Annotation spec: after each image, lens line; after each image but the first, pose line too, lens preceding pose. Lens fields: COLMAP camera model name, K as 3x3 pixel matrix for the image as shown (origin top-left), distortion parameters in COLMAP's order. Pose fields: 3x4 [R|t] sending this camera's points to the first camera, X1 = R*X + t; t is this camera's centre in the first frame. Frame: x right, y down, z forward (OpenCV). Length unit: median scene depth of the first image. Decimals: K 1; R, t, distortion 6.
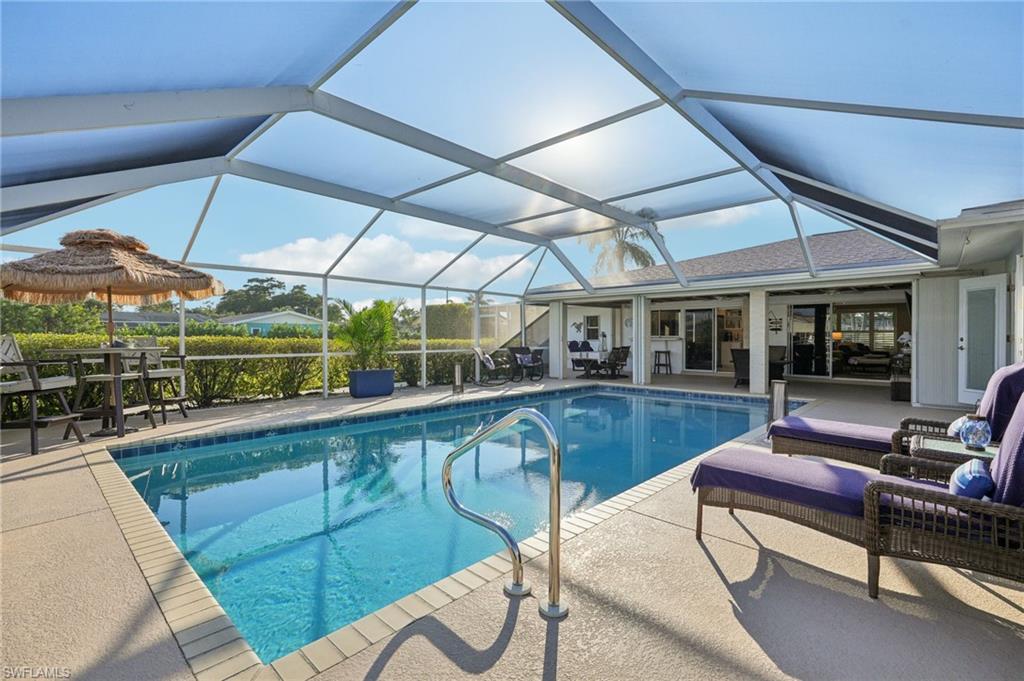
lens RADIAL K [[463.4, 0, 512.3], [0, 463.4, 339.7], [0, 0, 1]] dist [-0.009755, 0.003744]
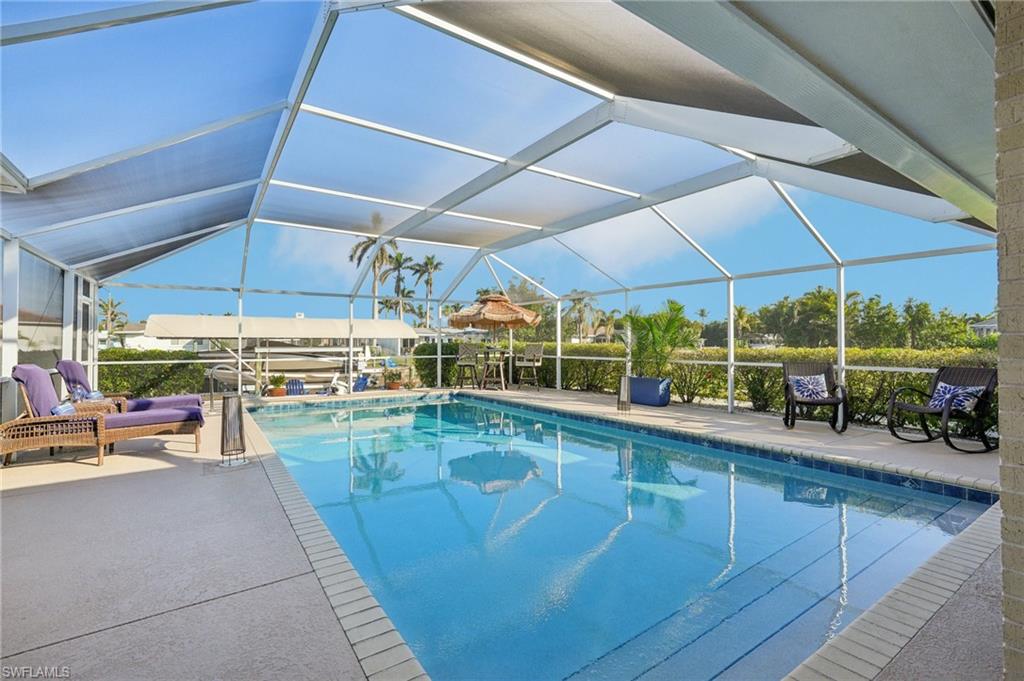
lens RADIAL K [[463.4, 0, 510.1], [0, 463.4, 342.4], [0, 0, 1]] dist [-0.009755, 0.003744]
pose [[-0.221589, -0.001060, -0.975140, 0.664943], [-0.000958, 0.999999, -0.000869, -0.007091], [0.975140, 0.000742, -0.221590, 0.857088]]
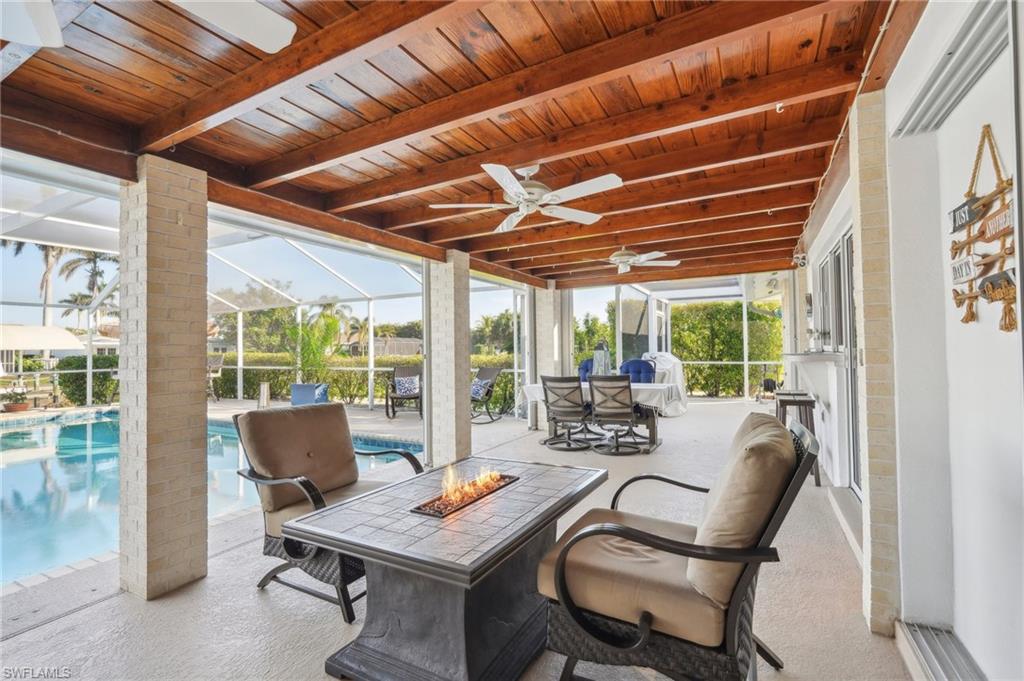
lens RADIAL K [[463.4, 0, 510.0], [0, 463.4, 342.8], [0, 0, 1]] dist [-0.009755, 0.003744]
pose [[0.255033, -0.014526, -0.966823, 0.818305], [0.011735, 0.999860, -0.011926, -0.012429], [0.966861, -0.008304, 0.255167, 1.091977]]
